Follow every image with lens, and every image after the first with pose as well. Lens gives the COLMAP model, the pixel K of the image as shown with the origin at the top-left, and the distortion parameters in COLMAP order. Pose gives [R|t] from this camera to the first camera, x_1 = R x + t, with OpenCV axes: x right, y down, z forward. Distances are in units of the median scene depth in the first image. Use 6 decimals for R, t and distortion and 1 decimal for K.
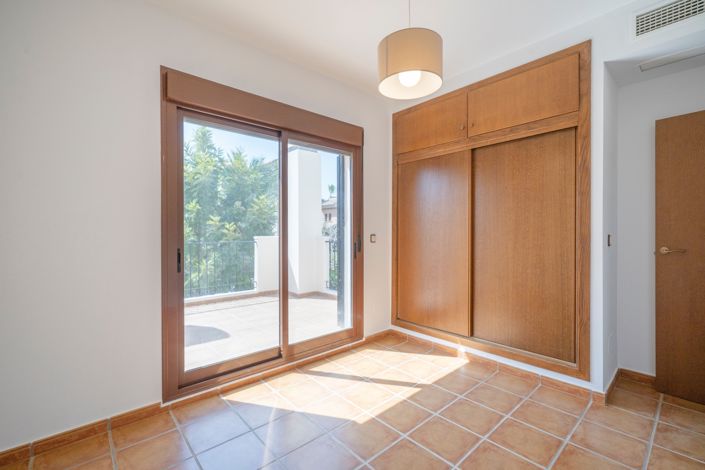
lens RADIAL K [[313.9, 0, 354.8], [0, 313.9, 231.9], [0, 0, 1]] dist [0.005596, -0.000033]
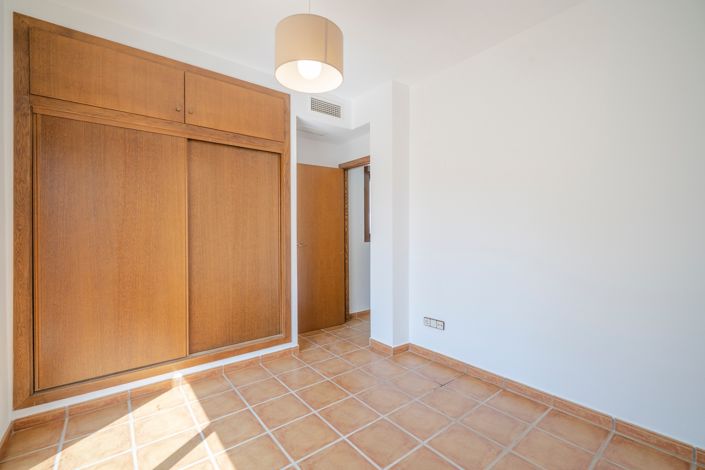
lens RADIAL K [[305.7, 0, 350.3], [0, 305.7, 232.6], [0, 0, 1]] dist [0.001714, 0.000028]
pose [[0.065442, 0.001630, 0.997855, -0.514076], [0.003902, 0.999991, -0.001889, -0.000154], [-0.997849, 0.004017, 0.065435, 0.580769]]
